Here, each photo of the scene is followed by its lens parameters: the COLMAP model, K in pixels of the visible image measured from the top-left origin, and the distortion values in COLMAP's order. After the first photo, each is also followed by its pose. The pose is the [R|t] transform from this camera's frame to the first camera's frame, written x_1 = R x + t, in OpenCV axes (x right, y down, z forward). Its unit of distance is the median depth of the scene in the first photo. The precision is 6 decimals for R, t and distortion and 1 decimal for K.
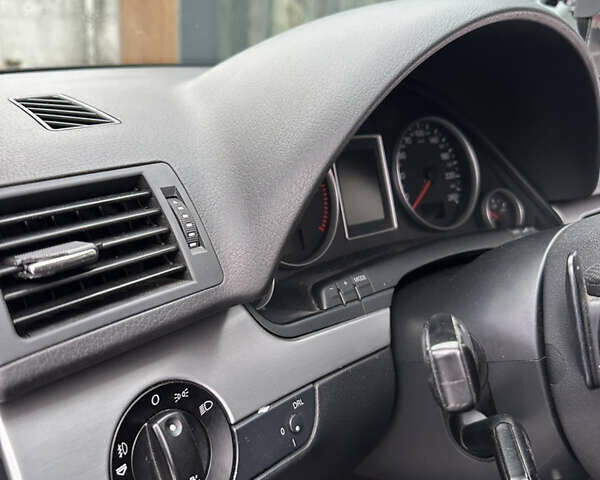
lens RADIAL K [[550.0, 0, 300.0], [0, 550.0, 240.0], [0, 0, 1]] dist [0.120135, -0.206443]
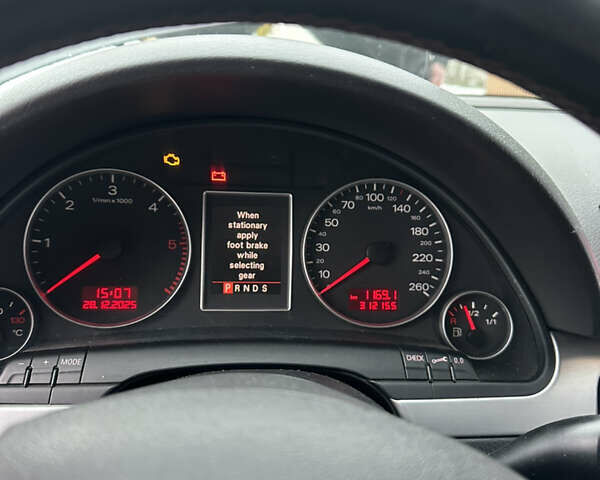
lens RADIAL K [[550.0, 0, 300.0], [0, 550.0, 240.0], [0, 0, 1]] dist [0.120135, -0.206443]
pose [[0.829095, 0.180604, -0.529136, 0.545757], [-0.191440, 0.980886, 0.034829, -0.139962], [0.525312, 0.072421, 0.847822, 0.293324]]
